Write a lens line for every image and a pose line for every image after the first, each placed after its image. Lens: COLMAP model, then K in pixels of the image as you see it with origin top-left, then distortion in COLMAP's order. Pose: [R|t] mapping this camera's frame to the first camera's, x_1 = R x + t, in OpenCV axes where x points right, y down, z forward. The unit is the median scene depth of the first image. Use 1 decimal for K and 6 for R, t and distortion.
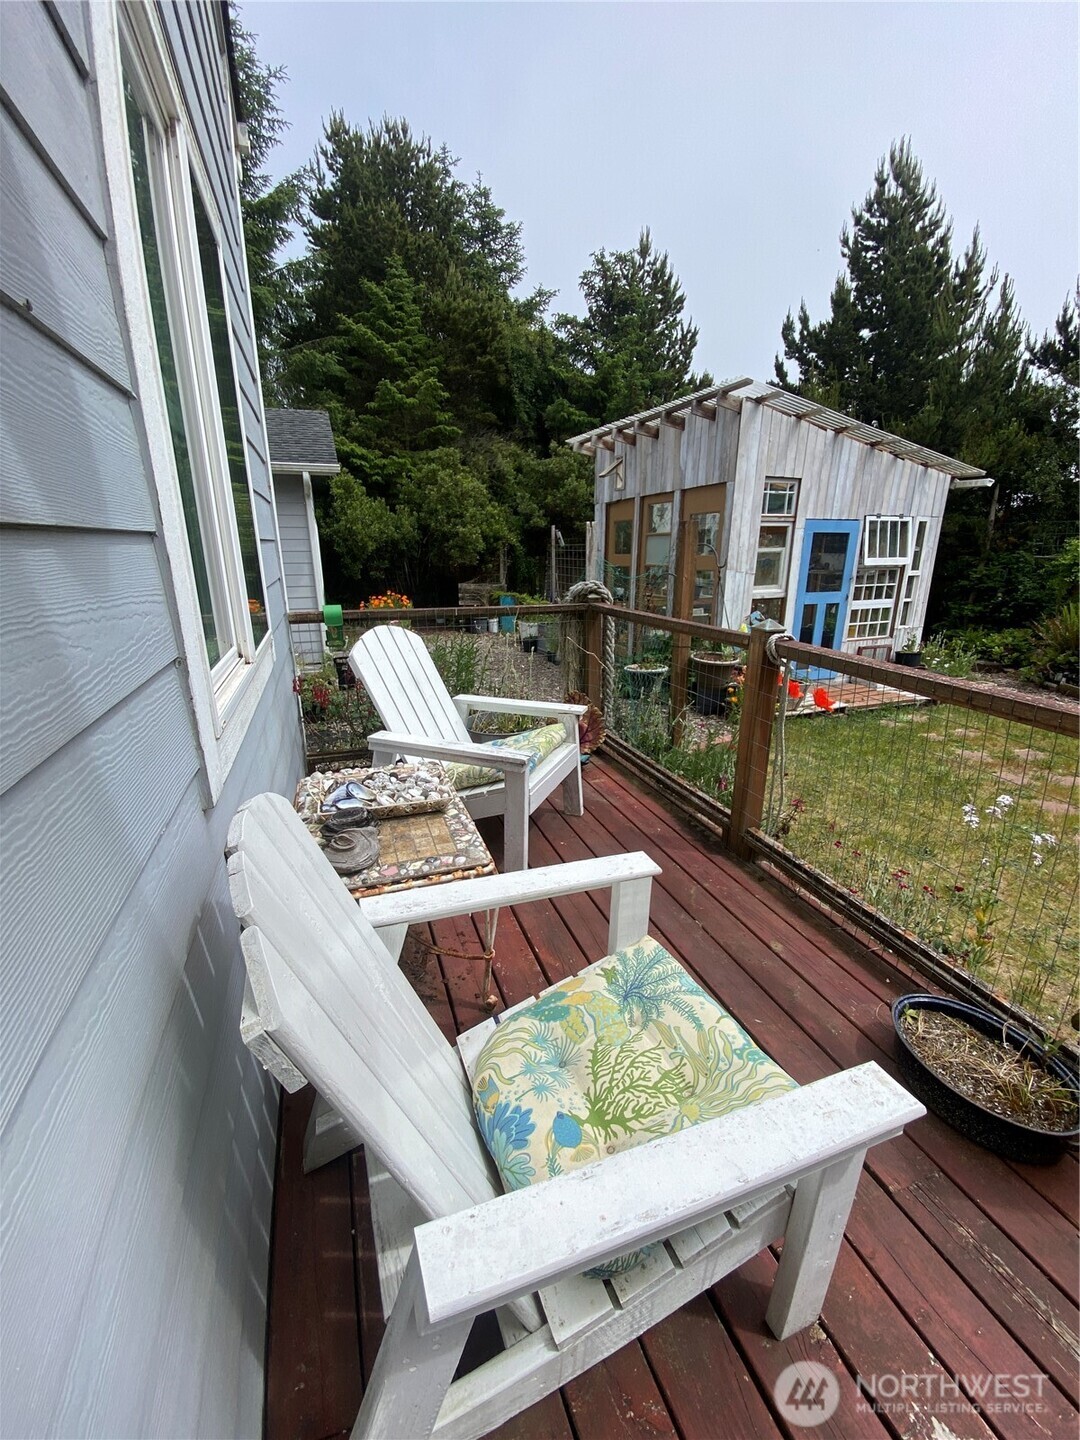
lens RADIAL K [[576.1, 0, 539.3], [0, 576.1, 715.1], [0, 0, 1]] dist [0.001218, 0.000098]
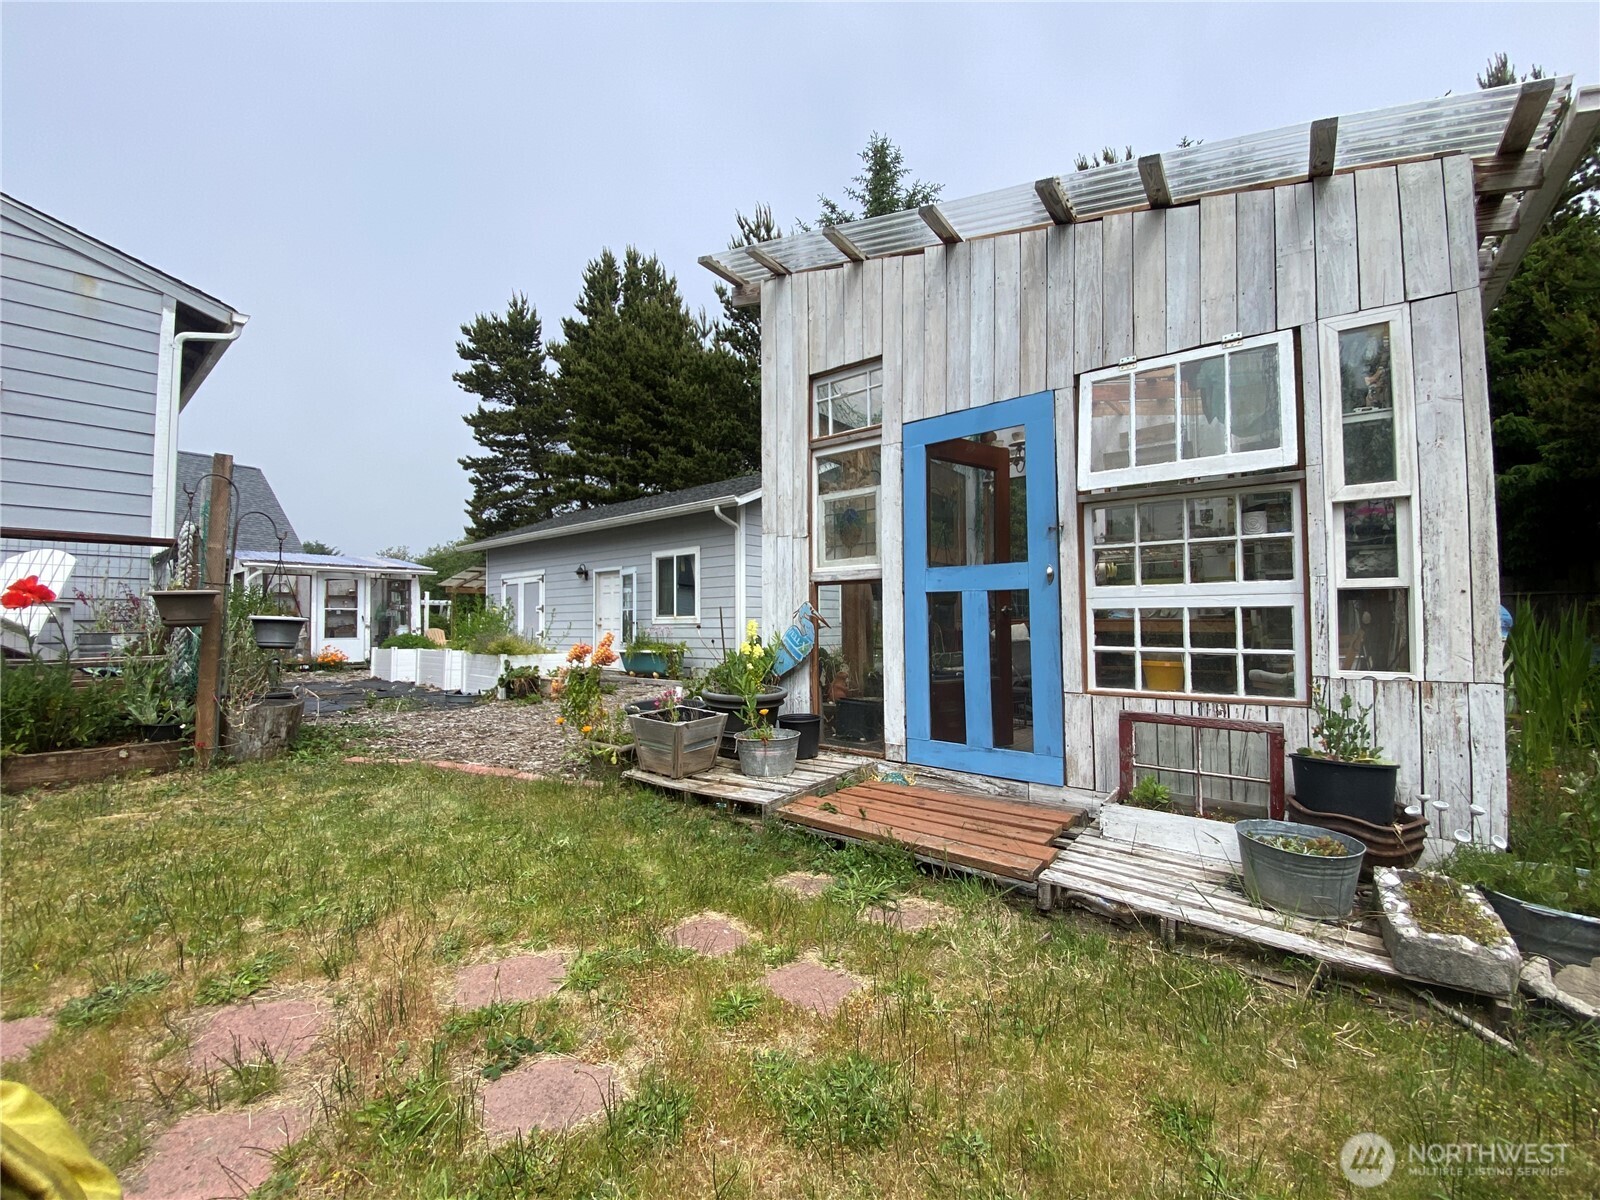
lens RADIAL K [[640.1, 0, 798.6], [0, 640.1, 599.5], [0, 0, 1]] dist [0.001218, 0.000098]
pose [[0.516560, -0.033712, -0.855587, 0.831126], [-0.240139, 0.953419, -0.182551, -0.069461], [0.821888, 0.299759, 0.484402, 0.665454]]
